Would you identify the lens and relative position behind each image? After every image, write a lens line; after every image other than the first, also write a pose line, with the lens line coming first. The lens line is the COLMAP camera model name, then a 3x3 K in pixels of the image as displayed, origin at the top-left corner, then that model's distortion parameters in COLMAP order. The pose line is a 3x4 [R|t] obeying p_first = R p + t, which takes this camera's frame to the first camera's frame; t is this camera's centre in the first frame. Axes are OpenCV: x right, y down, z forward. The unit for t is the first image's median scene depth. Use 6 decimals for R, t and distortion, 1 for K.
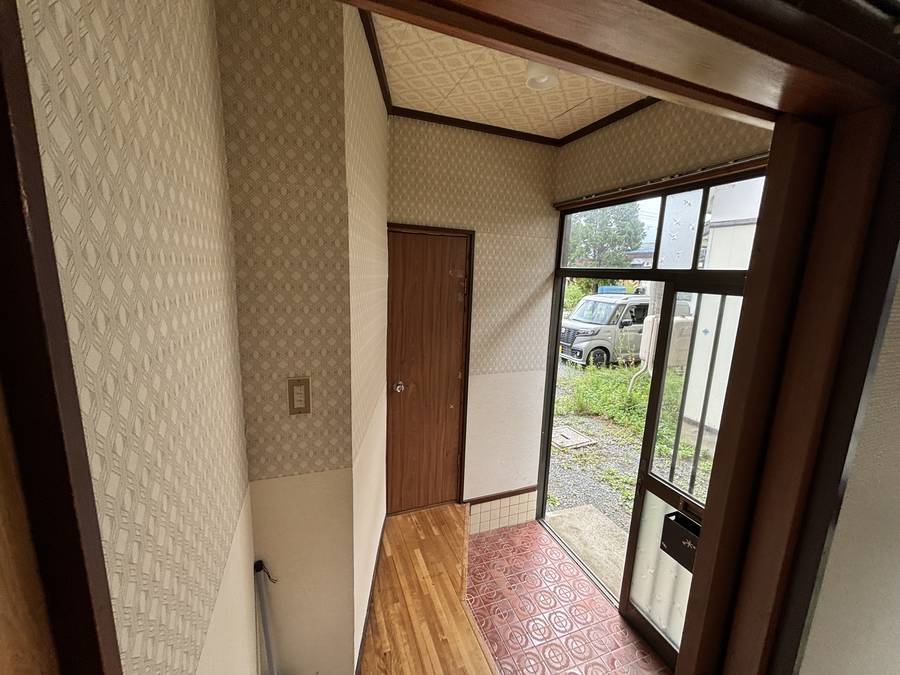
lens RADIAL K [[366.4, 0, 450.0], [0, 366.4, 337.5], [0, 0, 1]] dist [0.000712, 0.000111]
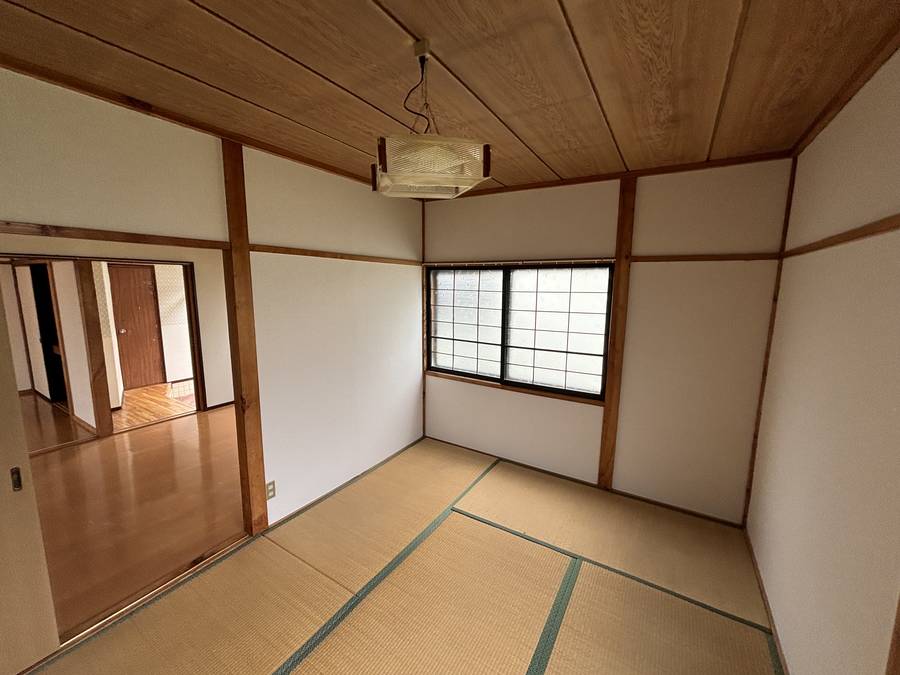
lens RADIAL K [[366.4, 0, 450.0], [0, 366.4, 337.5], [0, 0, 1]] dist [0.000712, 0.000111]
pose [[0.799602, -0.119130, 0.588596, 0.145742], [0.131798, 0.991043, 0.021538, 0.387501], [-0.585889, 0.060354, 0.808140, -2.057654]]
